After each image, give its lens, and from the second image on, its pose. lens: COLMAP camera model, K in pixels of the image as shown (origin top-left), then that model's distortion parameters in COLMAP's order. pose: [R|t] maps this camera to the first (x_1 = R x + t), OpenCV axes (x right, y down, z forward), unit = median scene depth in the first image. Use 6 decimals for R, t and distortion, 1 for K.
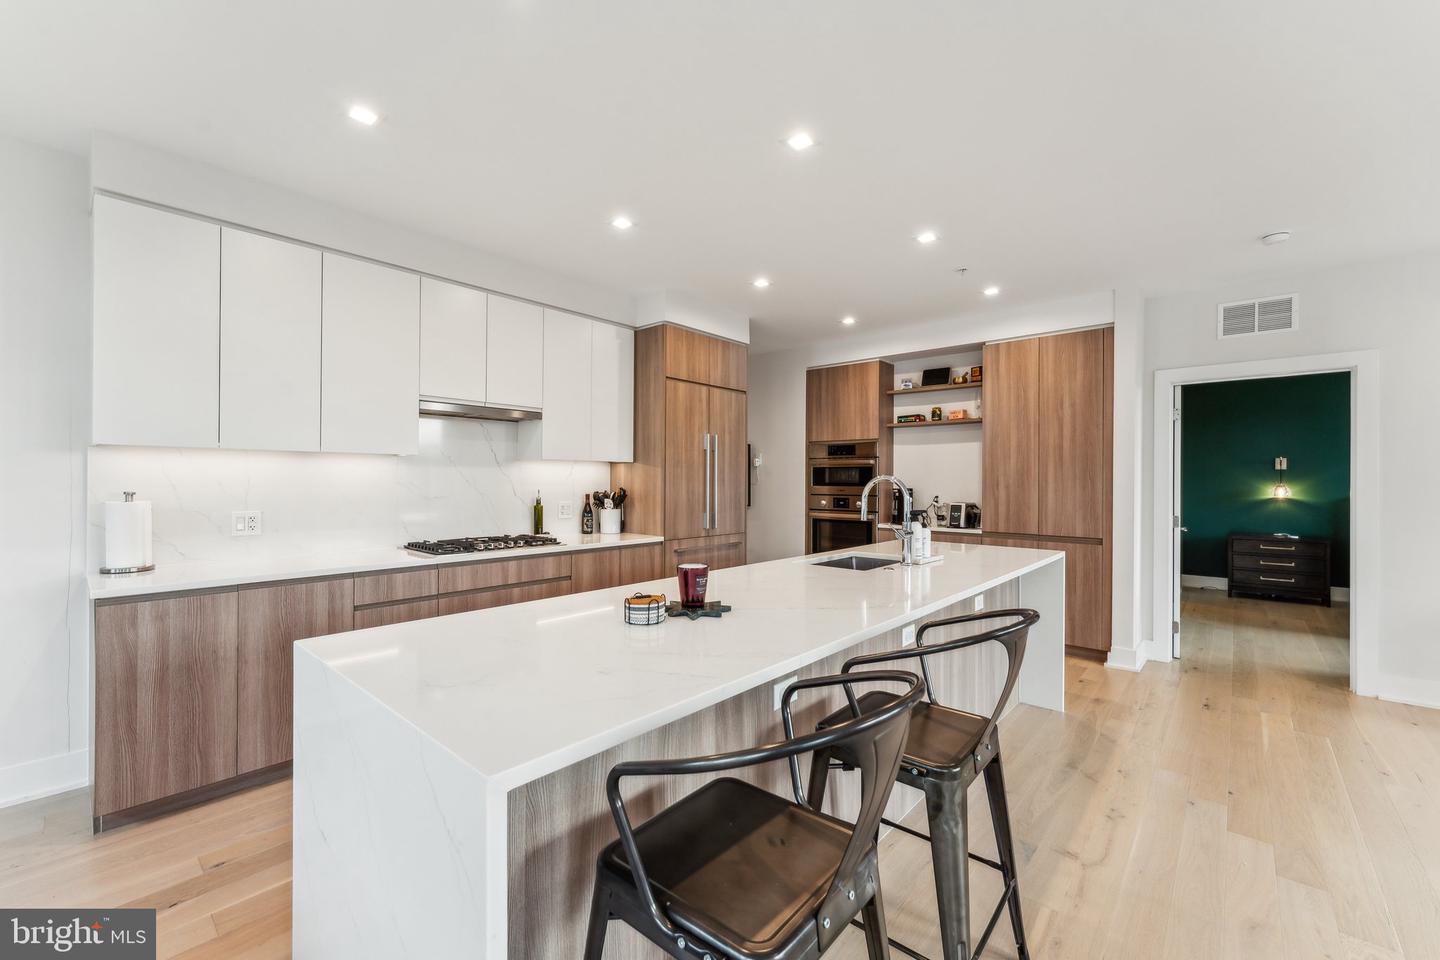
lens RADIAL K [[583.9, 0, 716.0], [0, 583.9, 475.9], [0, 0, 1]] dist [0.013298, -0.000054]
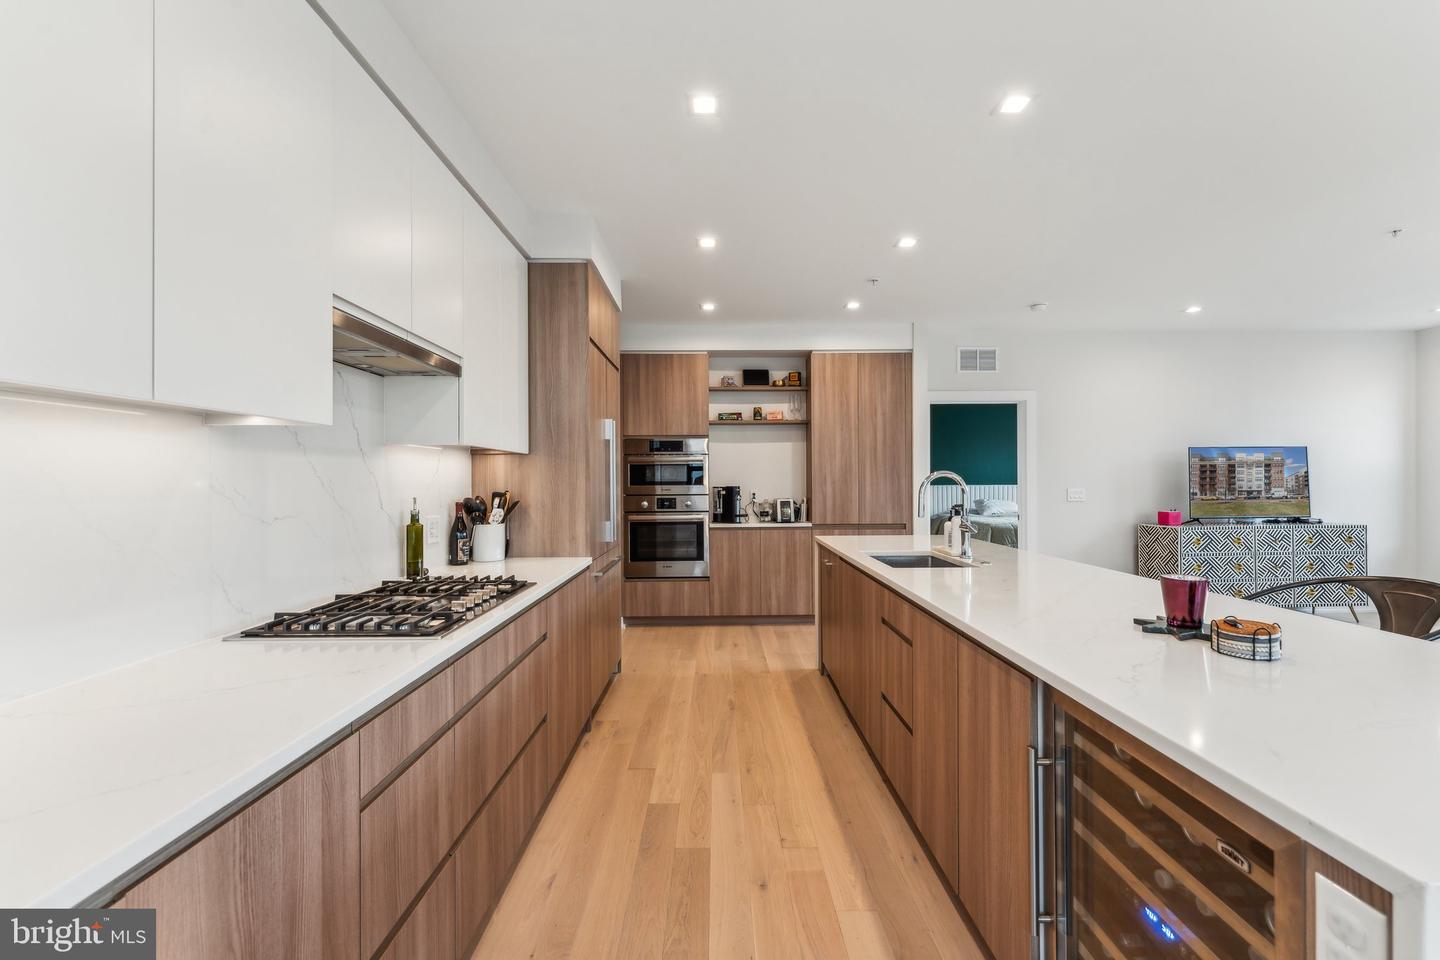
lens RADIAL K [[583.9, 0, 716.0], [0, 583.9, 475.9], [0, 0, 1]] dist [0.013298, -0.000054]
pose [[0.745087, -0.003782, 0.666957, -0.428785], [0.004378, 0.999990, 0.000780, 0.003058], [-0.666953, 0.002339, 0.745096, 0.335255]]
